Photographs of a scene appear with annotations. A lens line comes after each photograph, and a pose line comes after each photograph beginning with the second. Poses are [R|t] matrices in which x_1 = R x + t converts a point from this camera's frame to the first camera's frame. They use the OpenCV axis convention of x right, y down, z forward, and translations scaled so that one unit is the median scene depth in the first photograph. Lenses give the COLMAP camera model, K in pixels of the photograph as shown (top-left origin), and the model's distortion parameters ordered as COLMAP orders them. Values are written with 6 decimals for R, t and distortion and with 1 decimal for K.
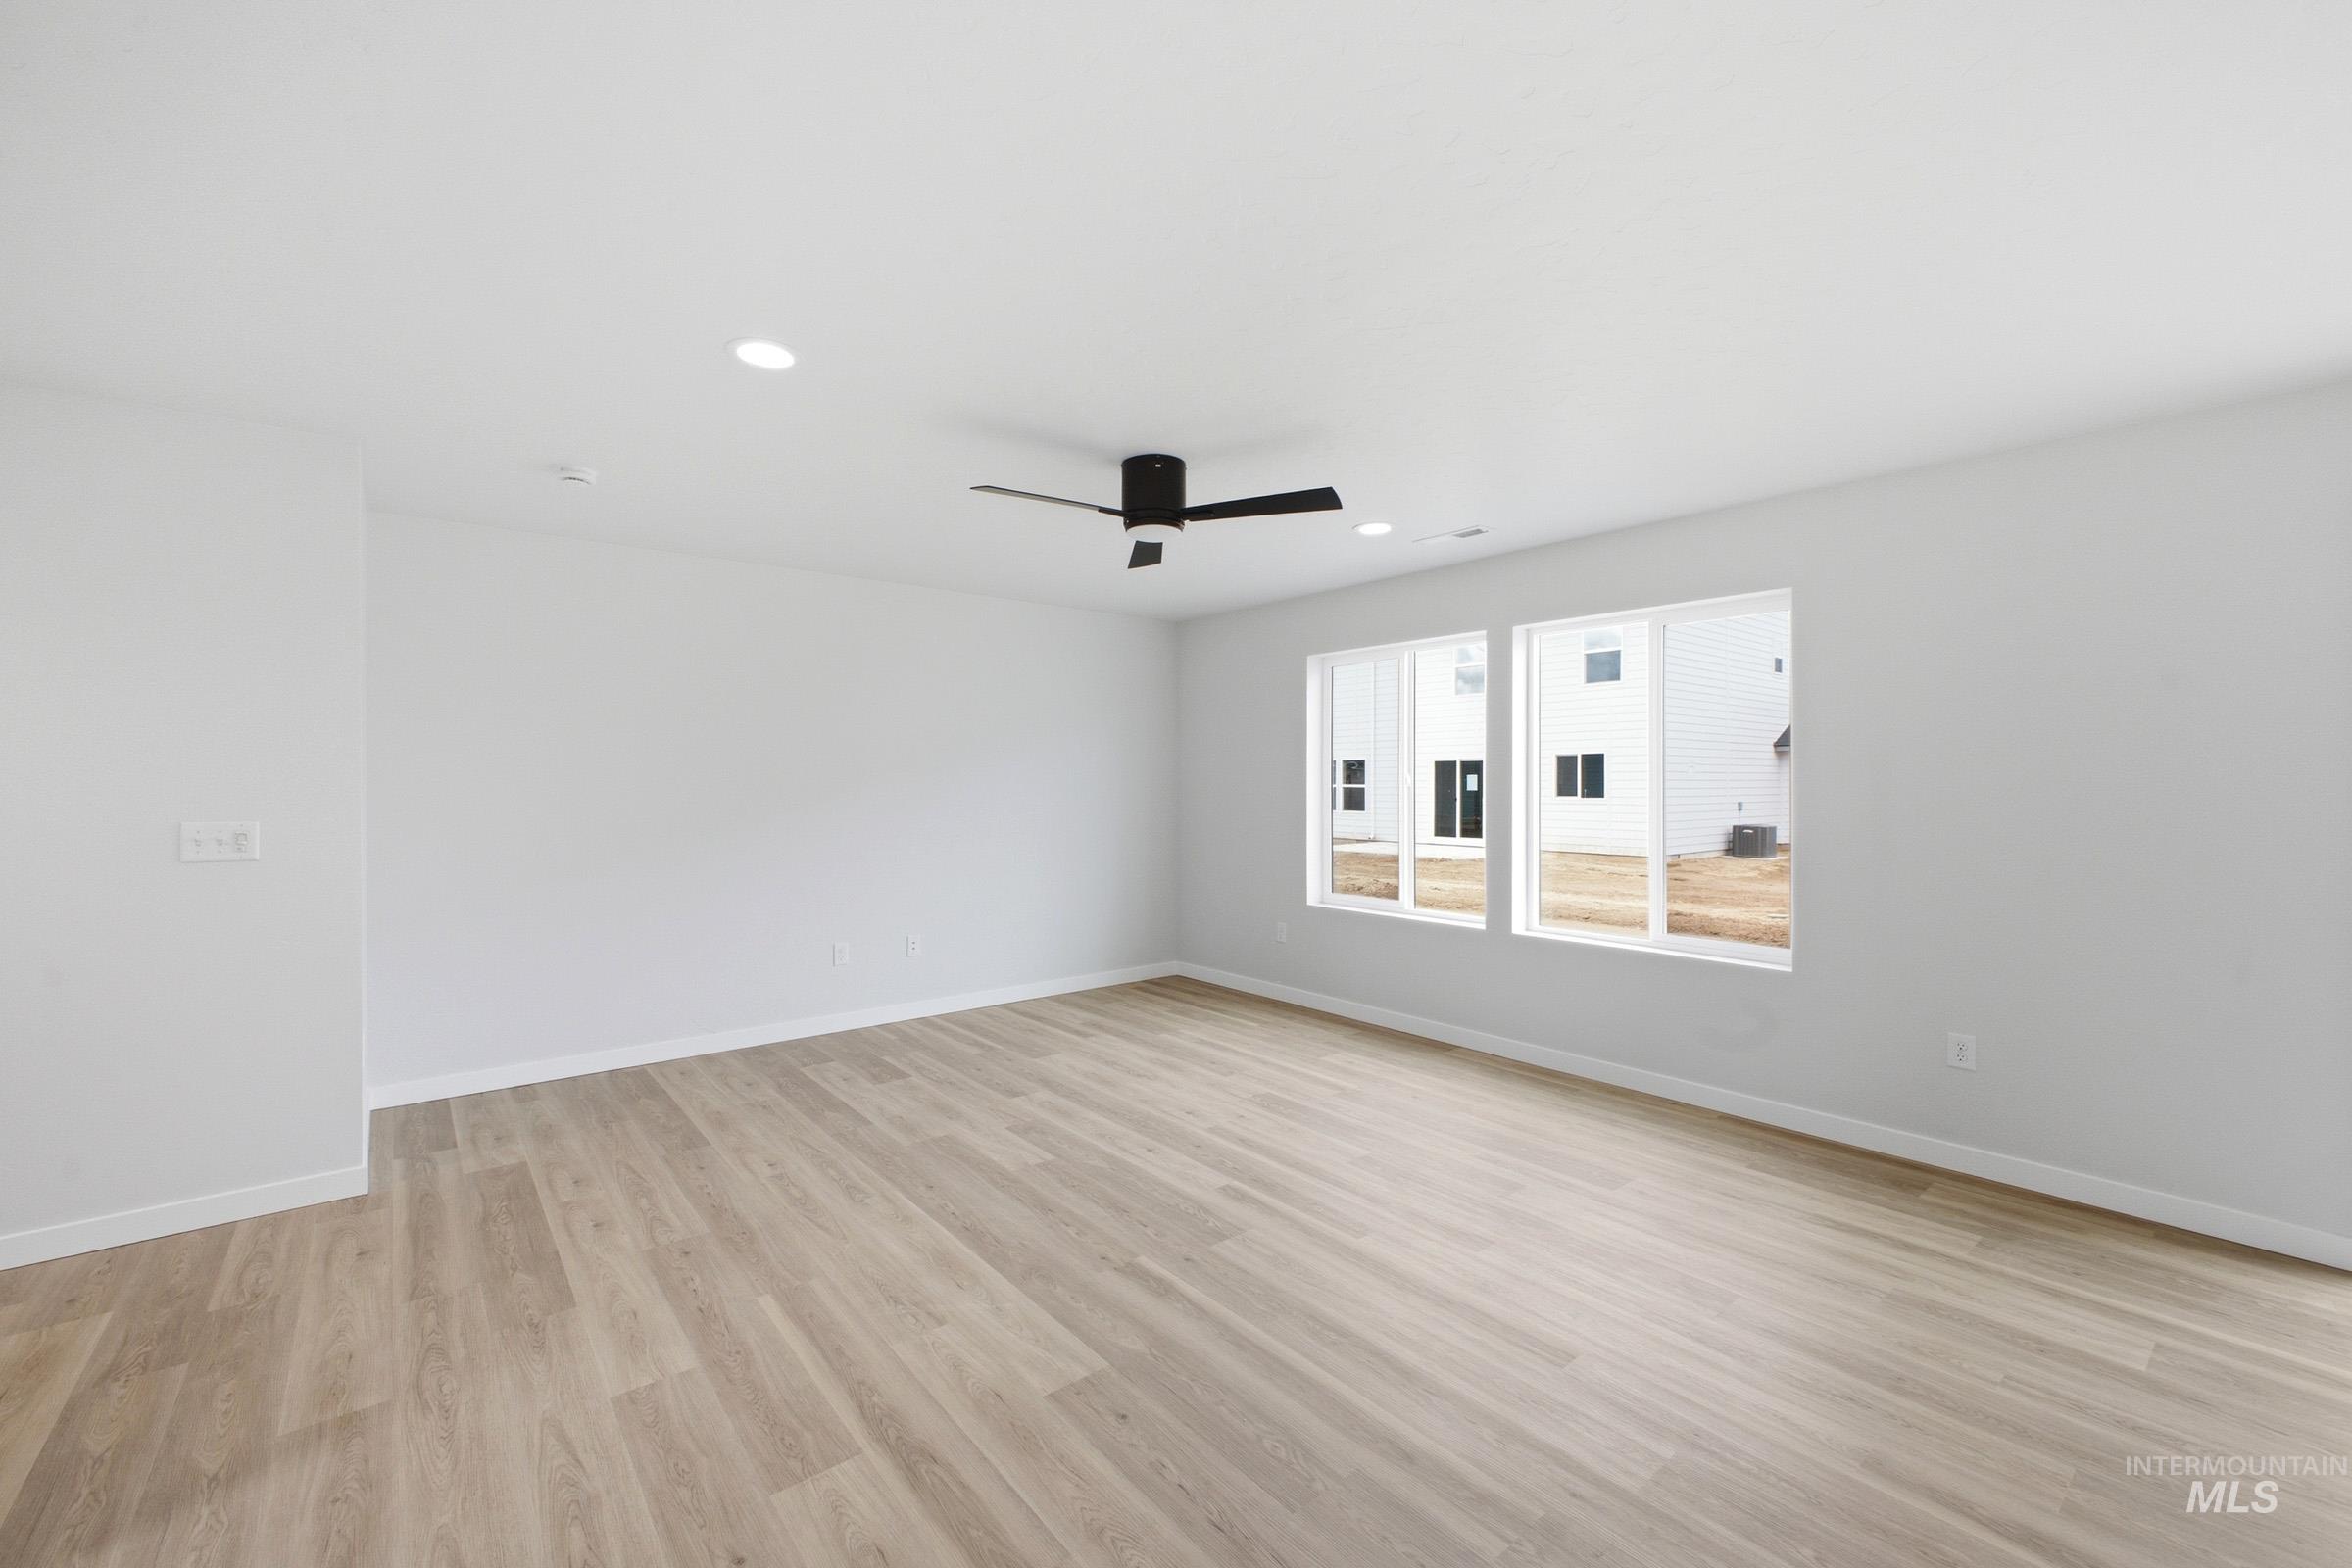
lens RADIAL K [[925.5, 0, 1157.8], [0, 925.5, 783.3], [0, 0, 1]] dist [0.012478, -0.001792]
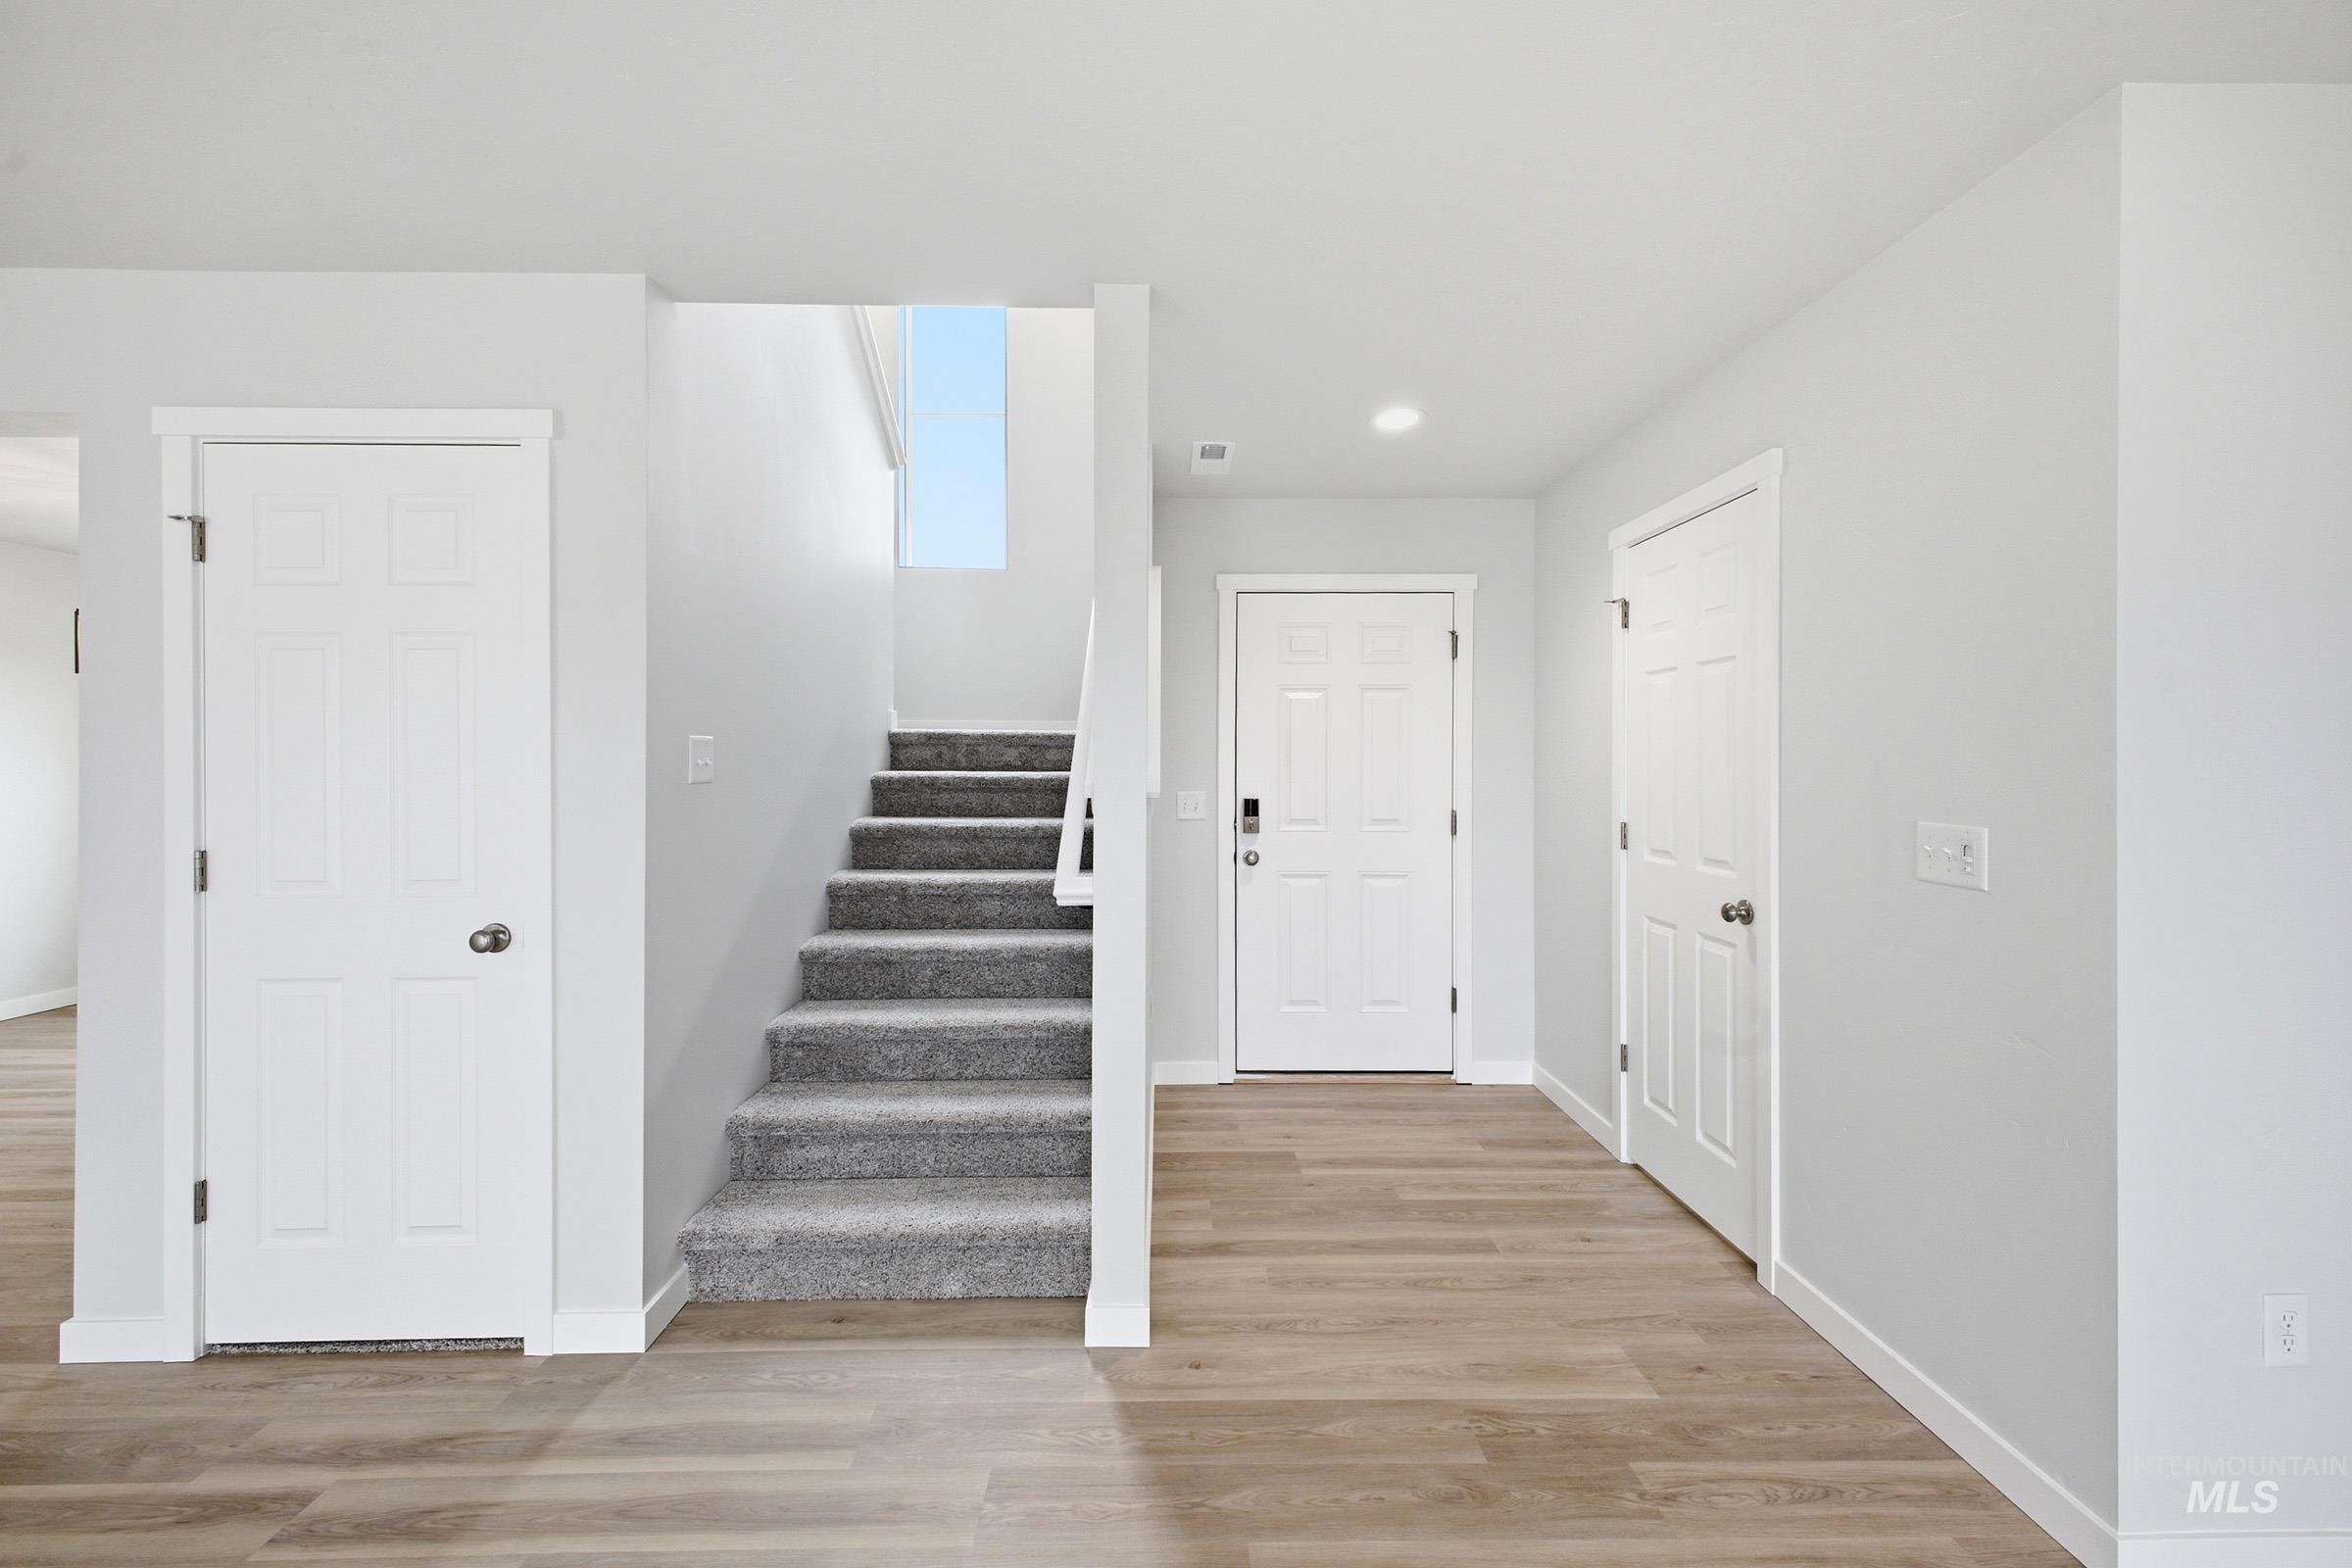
lens RADIAL K [[925.5, 0, 1175.7], [0, 925.5, 775.9], [0, 0, 1]] dist [0.012478, -0.001792]
pose [[-0.614008, 0.005460, -0.789281, -0.167149], [-0.000327, 0.999974, 0.007172, 0.003449], [0.789300, 0.004662, -0.613990, 0.988588]]
